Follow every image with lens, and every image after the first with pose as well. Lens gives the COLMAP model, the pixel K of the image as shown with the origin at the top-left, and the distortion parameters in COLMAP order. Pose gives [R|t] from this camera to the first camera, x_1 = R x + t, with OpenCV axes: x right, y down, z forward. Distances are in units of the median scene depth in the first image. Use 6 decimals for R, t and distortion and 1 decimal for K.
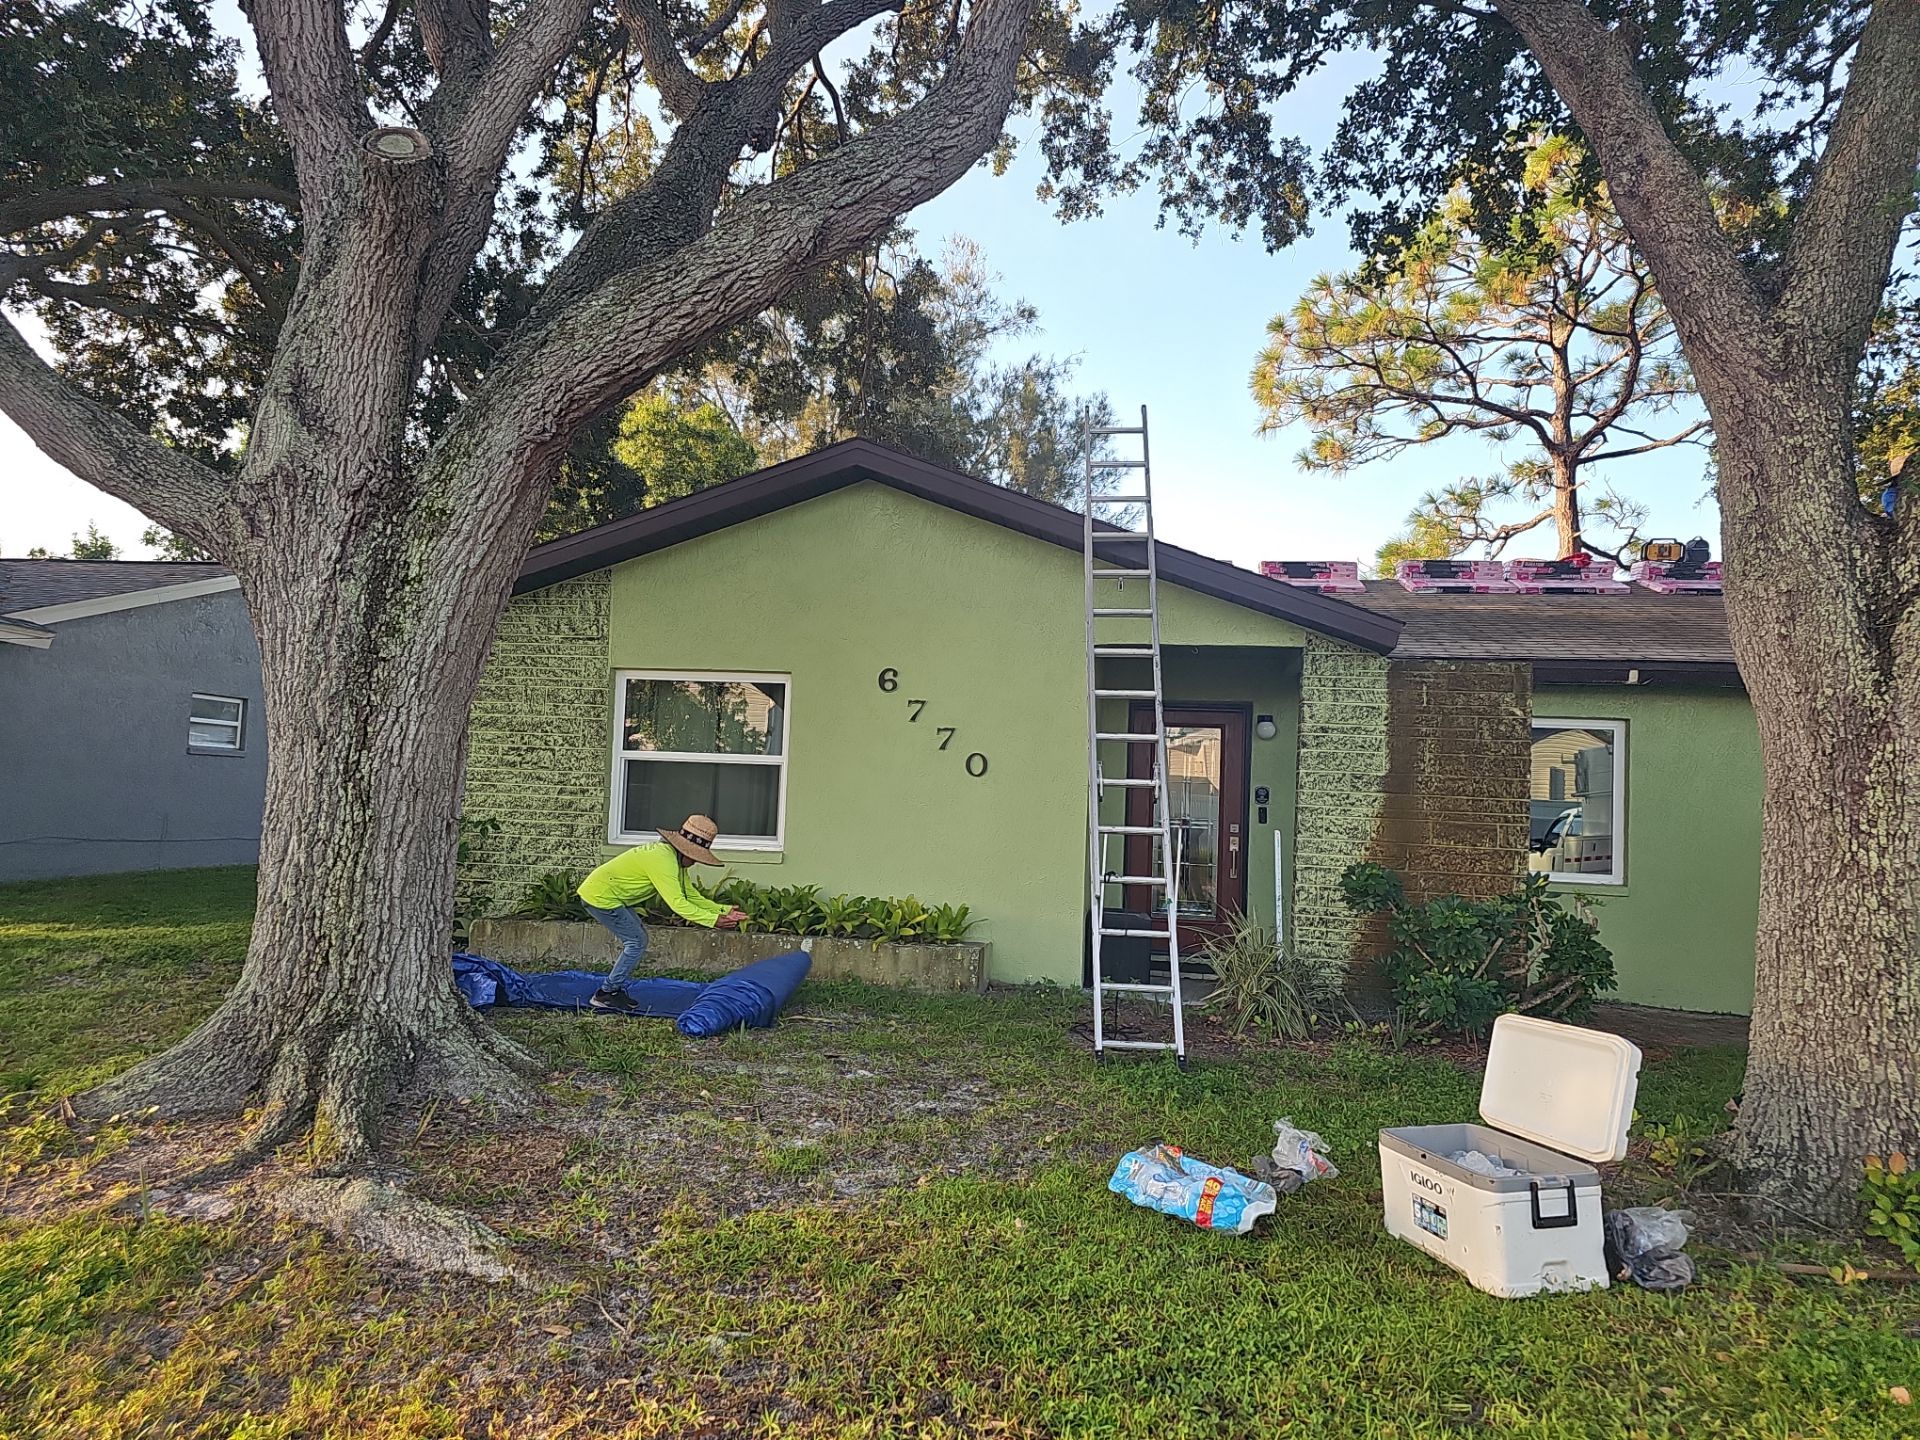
lens RADIAL K [[1244.6, 0, 937.7], [0, 1244.6, 757.2], [0, 0, 1]] dist [0.047848, -0.036812]
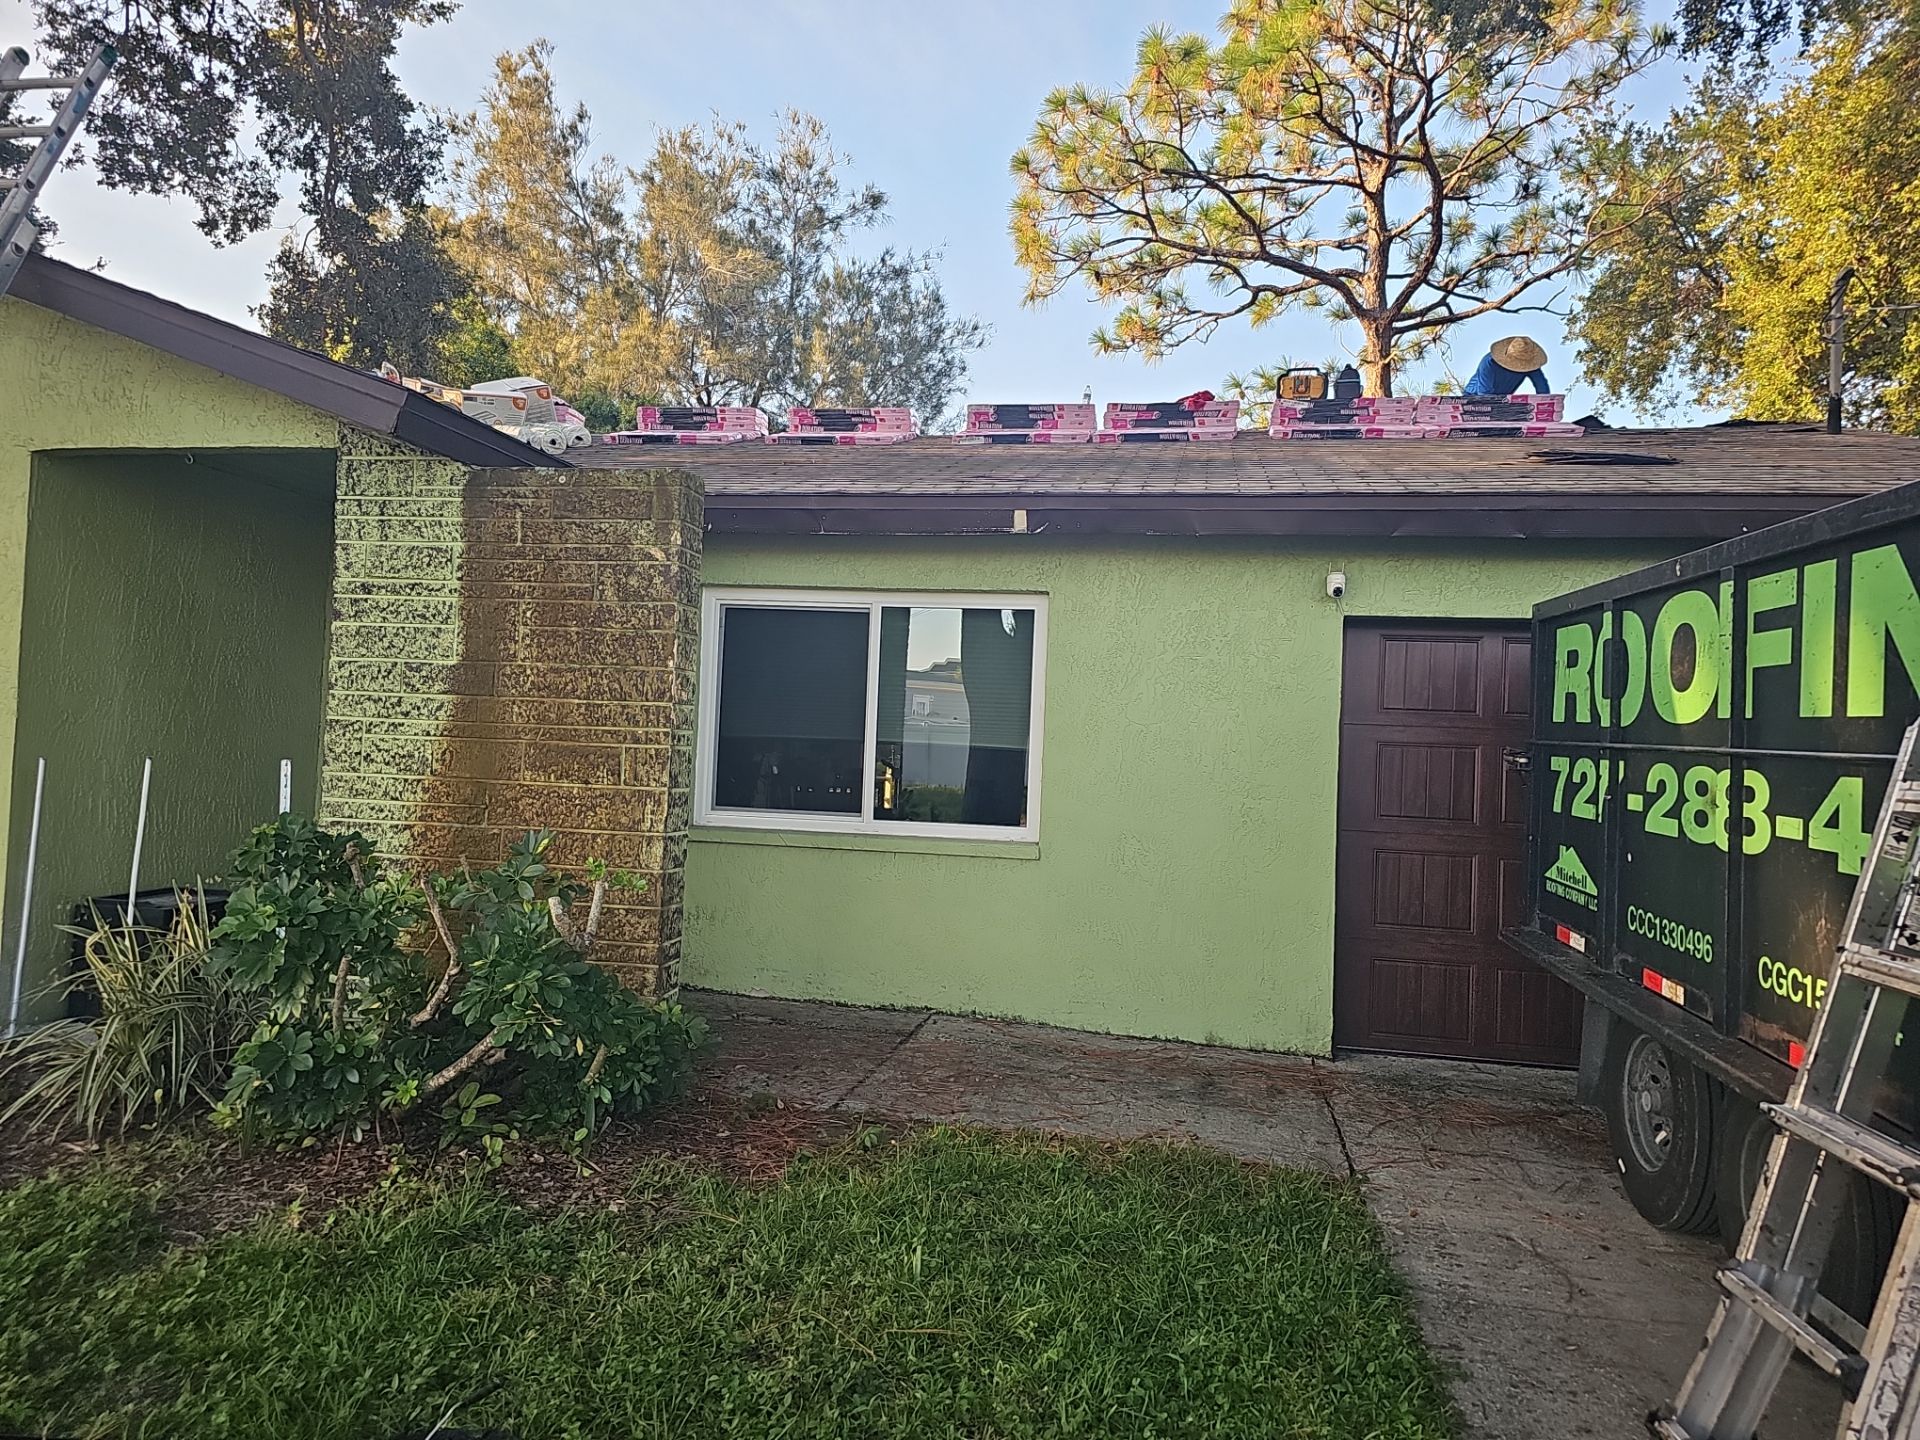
lens RADIAL K [[1244.6, 0, 937.7], [0, 1244.6, 757.2], [0, 0, 1]] dist [0.047848, -0.036812]
pose [[0.999856, -0.003156, -0.016651, 0.535961], [0.003815, 0.999204, 0.039714, 0.032006], [0.016512, -0.039772, 0.999072, 0.371732]]
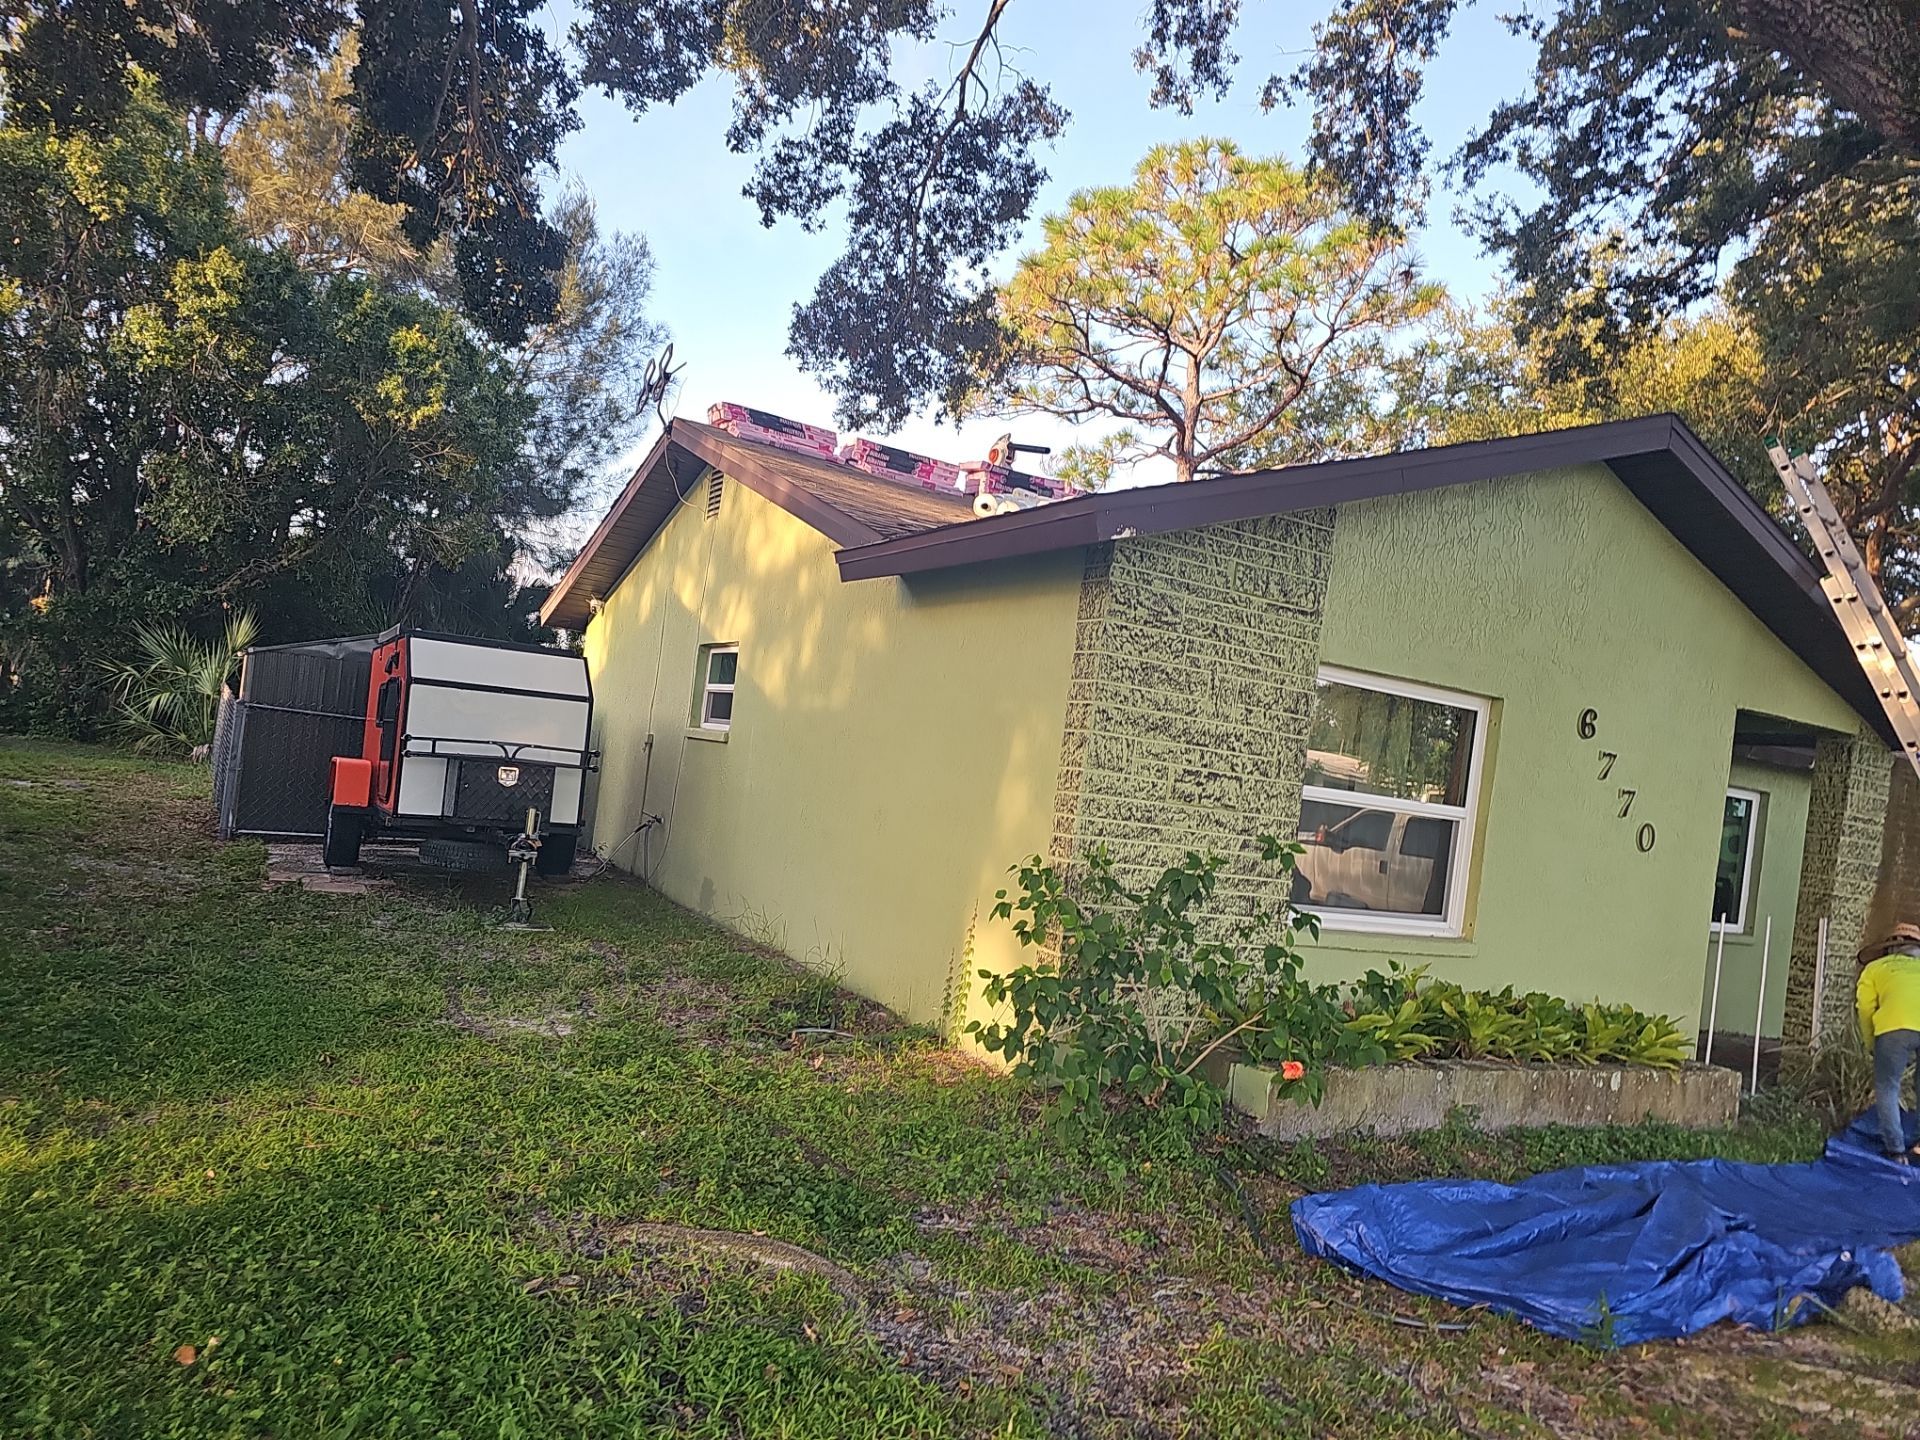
lens RADIAL K [[1244.6, 0, 937.7], [0, 1244.6, 757.2], [0, 0, 1]] dist [0.047848, -0.036812]
pose [[0.784674, 0.064231, 0.616572, -0.813136], [-0.121254, 0.991308, 0.051043, -0.030476], [-0.607935, -0.114814, 0.785642, 0.594580]]
